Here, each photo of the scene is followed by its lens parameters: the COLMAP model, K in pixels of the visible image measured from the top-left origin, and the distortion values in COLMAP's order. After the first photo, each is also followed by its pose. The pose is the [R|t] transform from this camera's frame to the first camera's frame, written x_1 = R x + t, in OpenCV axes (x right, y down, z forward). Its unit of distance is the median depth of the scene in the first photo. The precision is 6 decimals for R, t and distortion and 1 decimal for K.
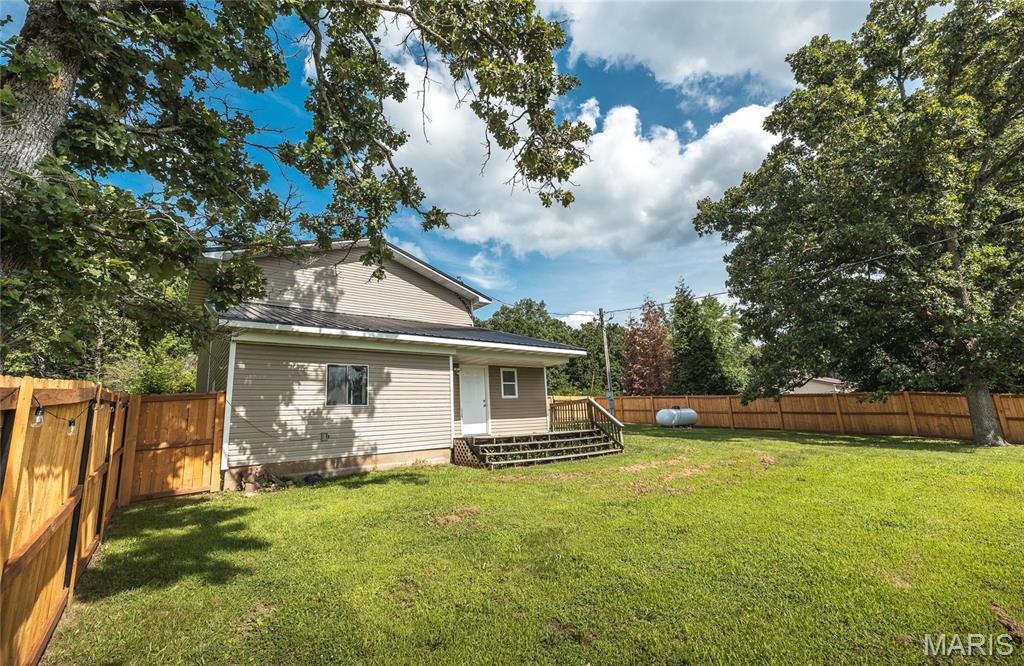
lens RADIAL K [[434.3, 0, 512.0], [0, 434.3, 333.0], [0, 0, 1]] dist [0.002280, -0.000109]
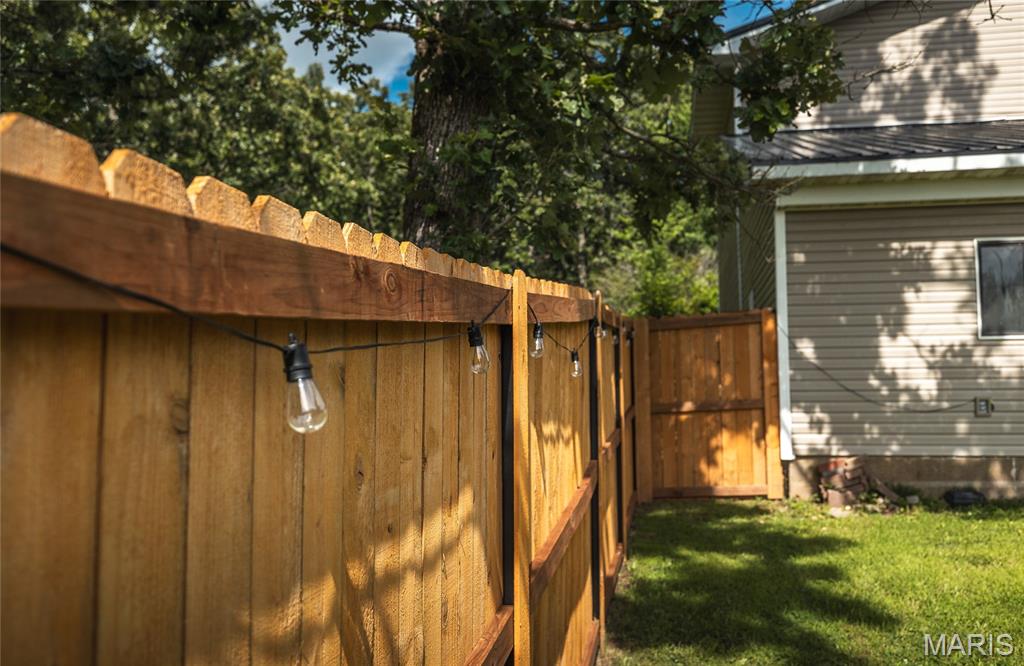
lens RADIAL K [[959.9, 0, 512.0], [0, 959.9, 333.0], [0, 0, 1]] dist [0.006629, 0.010813]
pose [[0.671848, -0.005464, -0.740669, -0.036205], [0.119469, 0.987679, 0.101081, 0.011911], [0.730991, -0.156398, 0.664223, 0.027199]]
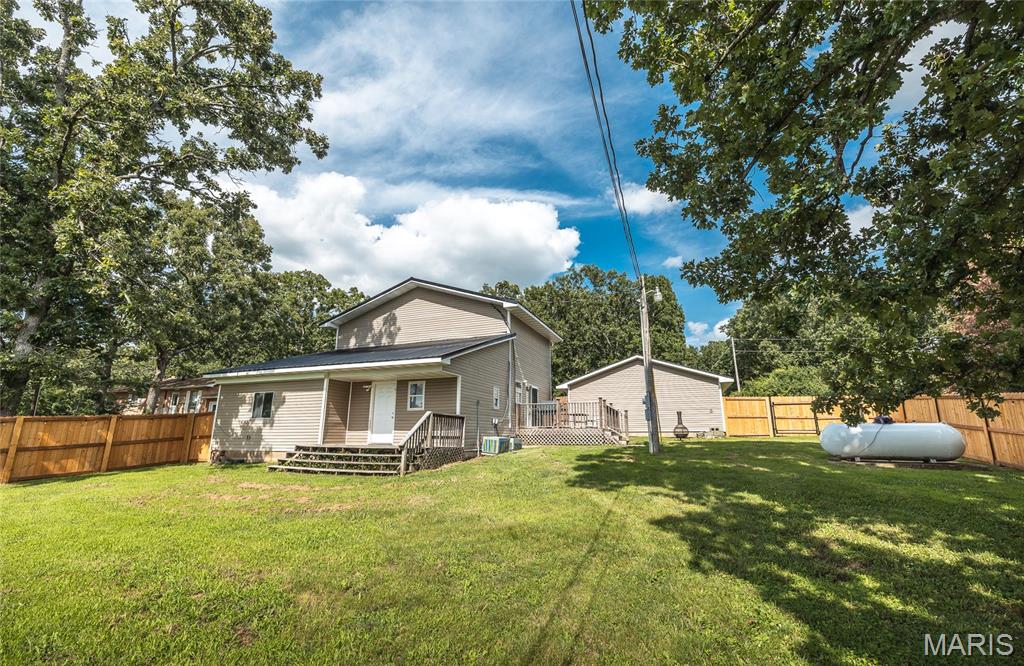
lens RADIAL K [[434.3, 0, 512.0], [0, 434.3, 333.0], [0, 0, 1]] dist [0.002280, -0.000109]
pose [[0.509522, -0.148116, -0.847614, 1.669826], [0.151271, 0.985150, -0.081217, 0.144994], [0.847056, -0.086838, 0.524361, 1.112762]]
